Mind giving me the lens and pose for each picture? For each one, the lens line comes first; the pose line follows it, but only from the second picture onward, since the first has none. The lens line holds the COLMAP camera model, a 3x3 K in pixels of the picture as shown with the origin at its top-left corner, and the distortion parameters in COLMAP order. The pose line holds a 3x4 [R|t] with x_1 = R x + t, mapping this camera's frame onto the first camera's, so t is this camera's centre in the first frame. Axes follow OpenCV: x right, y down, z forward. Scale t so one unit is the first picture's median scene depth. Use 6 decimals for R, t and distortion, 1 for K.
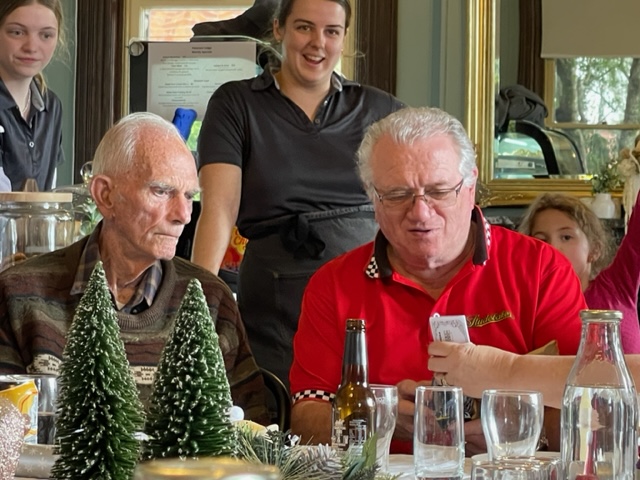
lens RADIAL K [[2418.0, 0, 320.0], [0, 2418.0, 240.0], [0, 0, 1]] dist [-0.087945, -0.802110]
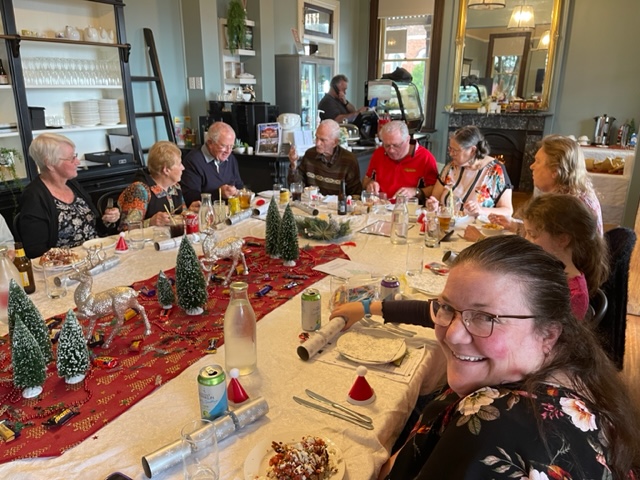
lens RADIAL K [[486.6, 0, 325.1], [0, 486.6, 243.0], [0, 0, 1]] dist [0.080407, -0.108556]
pose [[0.970709, 0.060577, -0.232494, 0.124521], [0.010842, 0.955662, 0.294266, -0.099242], [0.240012, -0.288168, 0.927013, 0.072926]]
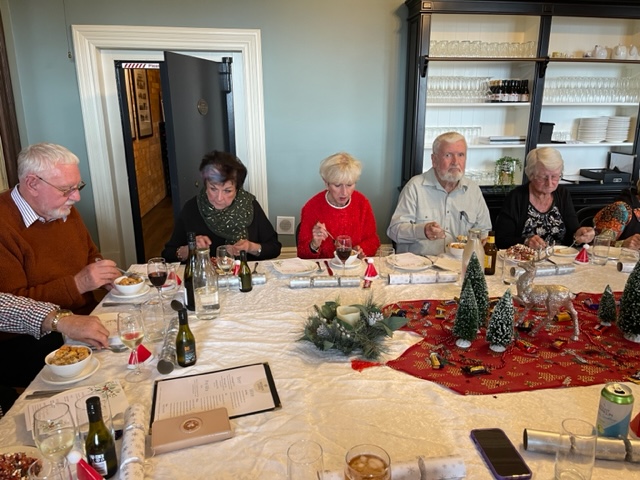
lens RADIAL K [[484.2, 0, 319.6], [0, 484.2, 243.2], [0, 0, 1]] dist [0.073956, -0.103346]
pose [[0.365111, 0.228922, -0.902379, 0.161156], [0.007752, 0.968515, 0.248836, -0.091294], [0.930932, -0.097849, 0.351841, 0.060608]]
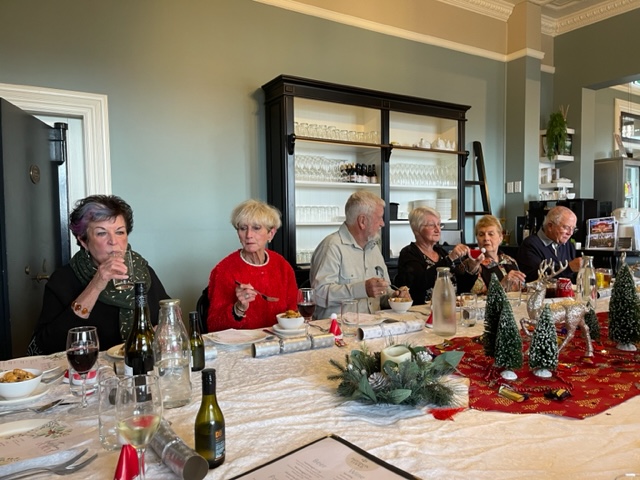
lens RADIAL K [[486.6, 0, 325.1], [0, 486.6, 243.0], [0, 0, 1]] dist [0.080407, -0.108556]
pose [[0.729027, -0.000310, -0.684485, 0.019873], [0.026176, 0.999281, 0.027427, -0.025049], [0.683984, -0.037912, 0.728511, -0.030910]]
